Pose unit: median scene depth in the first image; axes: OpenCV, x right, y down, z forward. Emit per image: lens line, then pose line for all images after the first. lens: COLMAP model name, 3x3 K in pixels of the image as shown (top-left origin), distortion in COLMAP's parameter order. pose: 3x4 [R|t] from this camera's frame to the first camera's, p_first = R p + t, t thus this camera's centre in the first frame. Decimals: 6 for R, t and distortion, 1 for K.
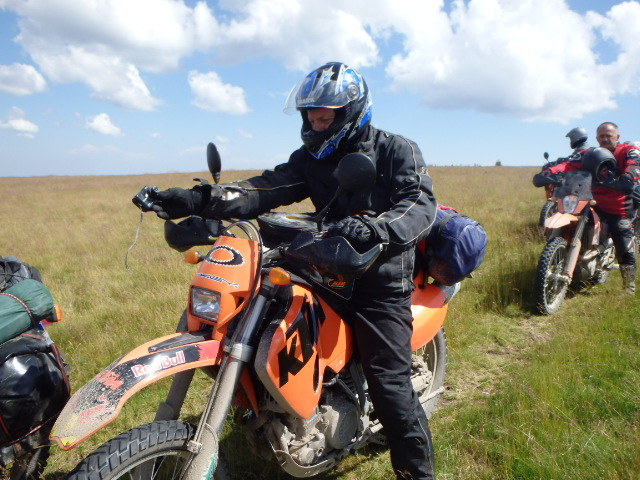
lens RADIAL K [[512.9, 0, 321.6], [0, 512.9, 199.4], [0, 0, 1]] dist [-0.022735, -0.000473]
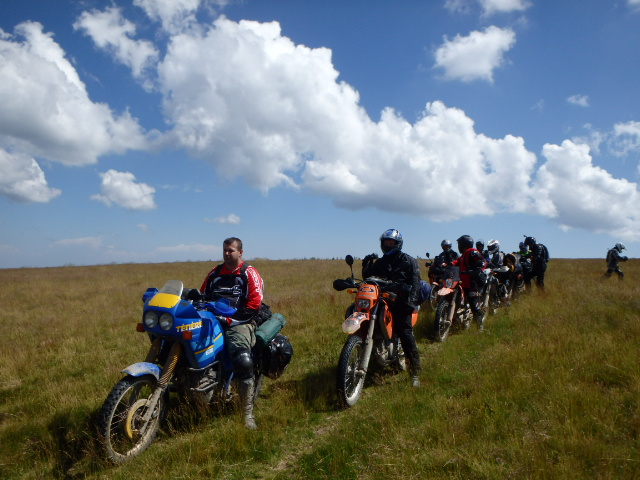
lens RADIAL K [[520.4, 0, 317.1], [0, 520.4, 232.1], [0, 0, 1]] dist [-0.029499, 0.007190]
pose [[0.972198, 0.020863, 0.233227, -0.404119], [0.007043, 0.992967, -0.118181, 0.042215], [-0.234052, 0.116538, 0.965214, -0.697059]]
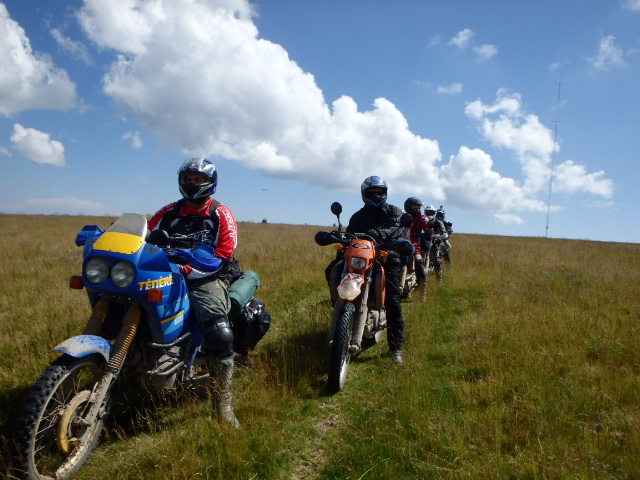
lens RADIAL K [[522.3, 0, 315.0], [0, 522.3, 236.2], [0, 0, 1]] dist [-0.025921, 0.000743]
pose [[0.898799, 0.054232, 0.434993, -0.500495], [-0.037387, 0.998186, -0.047197, 0.062875], [-0.436764, 0.026158, 0.899196, -0.407022]]
